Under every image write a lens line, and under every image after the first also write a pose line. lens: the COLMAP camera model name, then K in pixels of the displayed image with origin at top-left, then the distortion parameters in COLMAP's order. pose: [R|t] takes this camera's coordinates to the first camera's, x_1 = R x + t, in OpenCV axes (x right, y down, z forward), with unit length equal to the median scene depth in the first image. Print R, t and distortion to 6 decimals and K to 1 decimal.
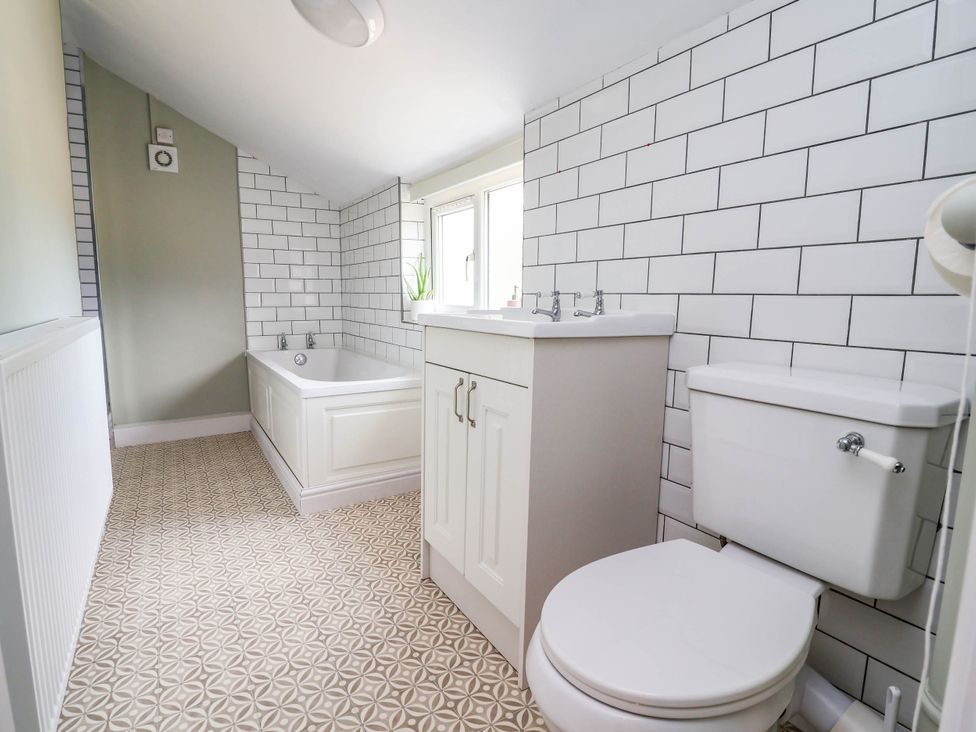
lens RADIAL K [[510.7, 0, 479.5], [0, 510.7, 360.0], [0, 0, 1]] dist [-0.004105, -0.001025]
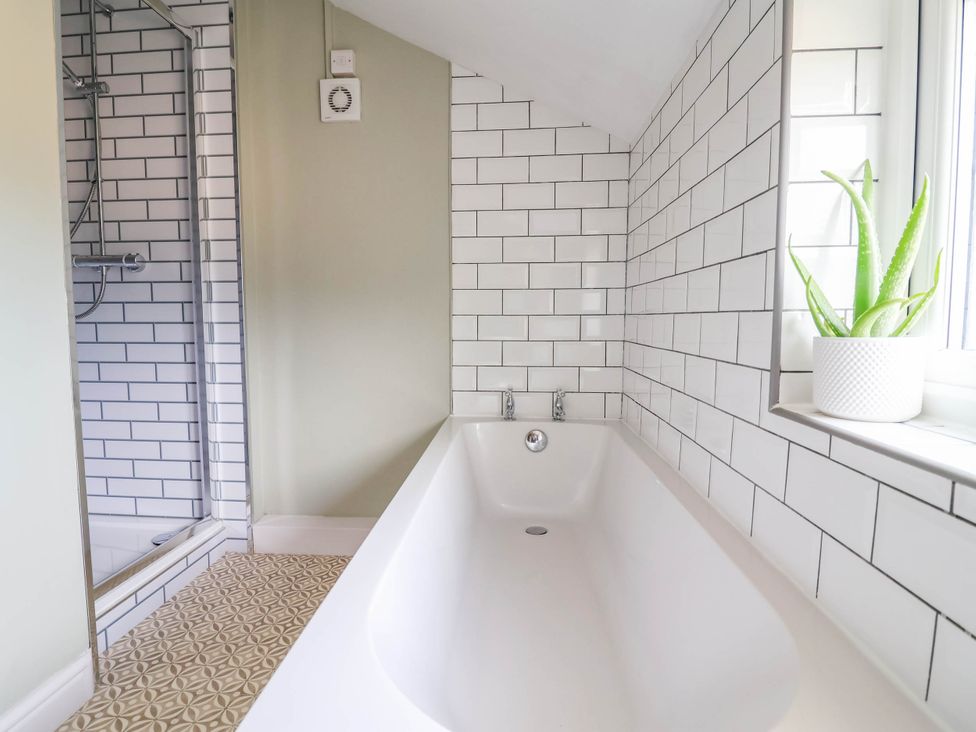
lens RADIAL K [[510.7, 0, 479.5], [0, 510.7, 360.0], [0, 0, 1]] dist [-0.004105, -0.001025]
pose [[0.811959, 0.041852, -0.582213, -0.101869], [-0.070481, 0.997158, -0.026614, -0.070466], [0.579444, 0.062644, 0.812601, 0.568781]]
